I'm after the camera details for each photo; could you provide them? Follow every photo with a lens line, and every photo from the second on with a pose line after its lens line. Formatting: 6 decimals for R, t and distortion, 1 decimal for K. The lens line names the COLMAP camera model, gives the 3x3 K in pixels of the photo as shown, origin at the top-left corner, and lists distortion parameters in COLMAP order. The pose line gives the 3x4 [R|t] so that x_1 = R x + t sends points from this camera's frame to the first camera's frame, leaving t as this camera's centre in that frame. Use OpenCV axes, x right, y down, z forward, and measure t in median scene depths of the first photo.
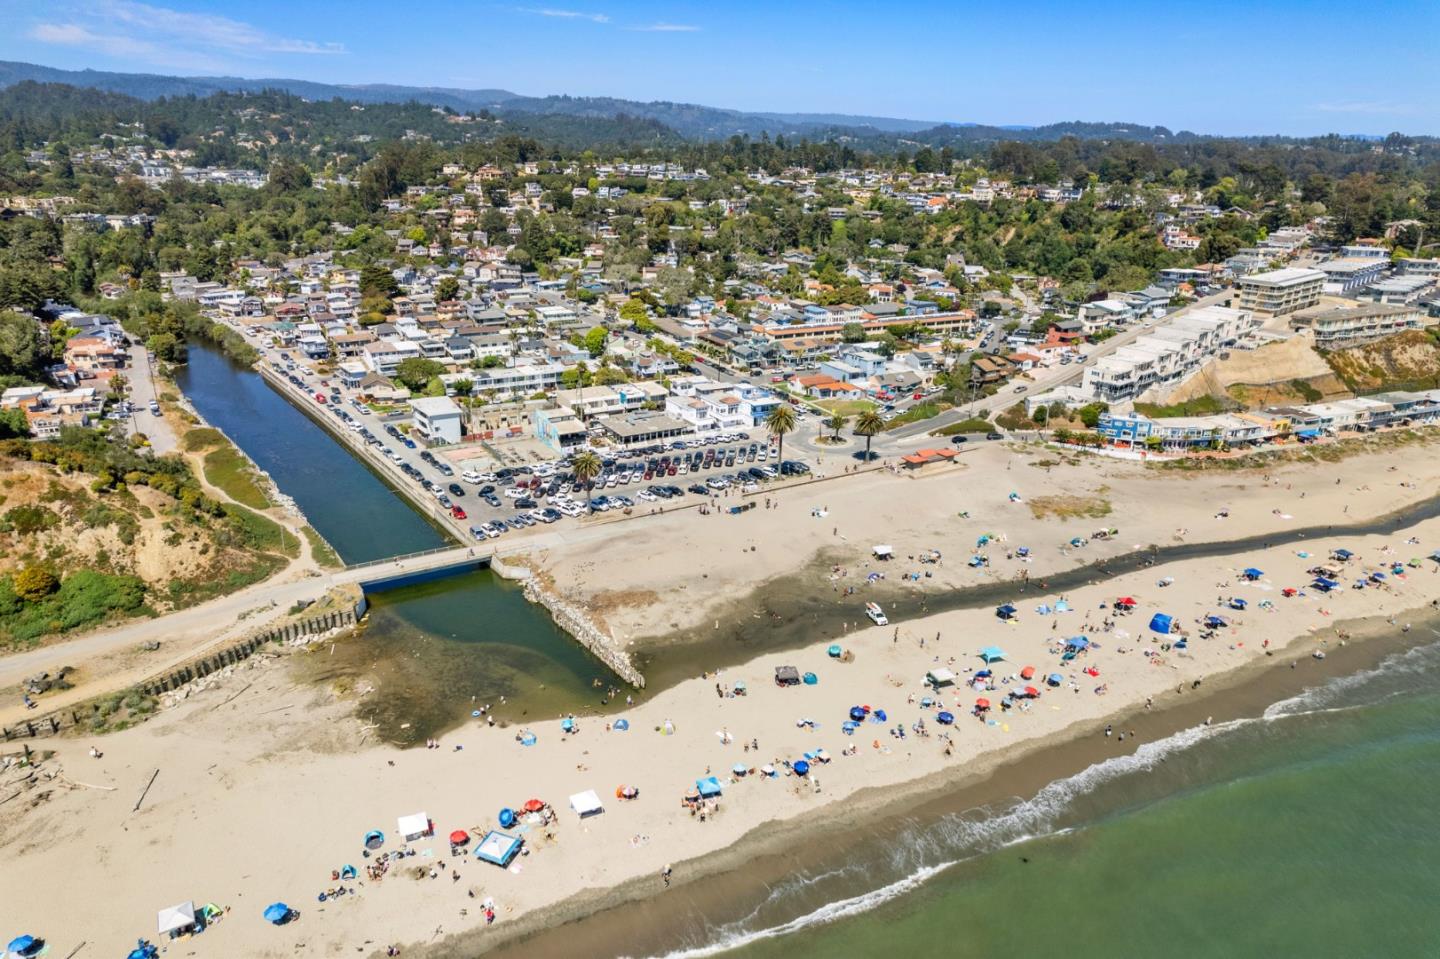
lens RADIAL K [[927.9, 0, 720.0], [0, 927.9, 479.5], [0, 0, 1]] dist [-0.065989, 0.067945]
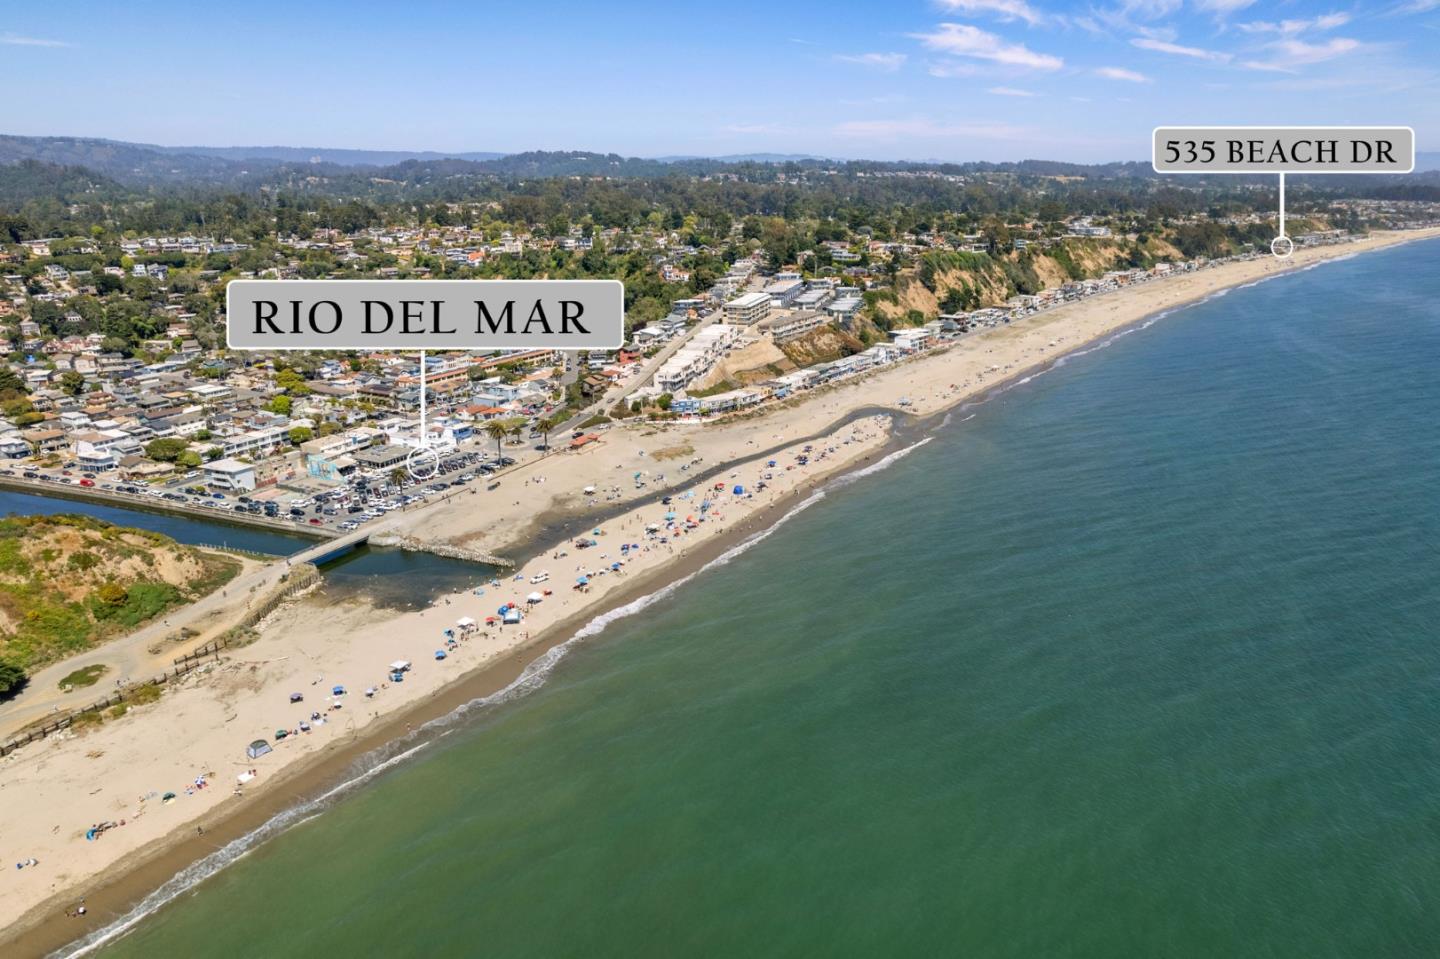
lens RADIAL K [[927.9, 0, 720.0], [0, 927.9, 479.5], [0, 0, 1]] dist [-0.065989, 0.067945]
pose [[0.861845, -0.182860, 0.473060, -0.269901], [0.197933, 0.980046, 0.018229, 0.046423], [-0.466954, 0.077924, 0.880842, -0.409573]]
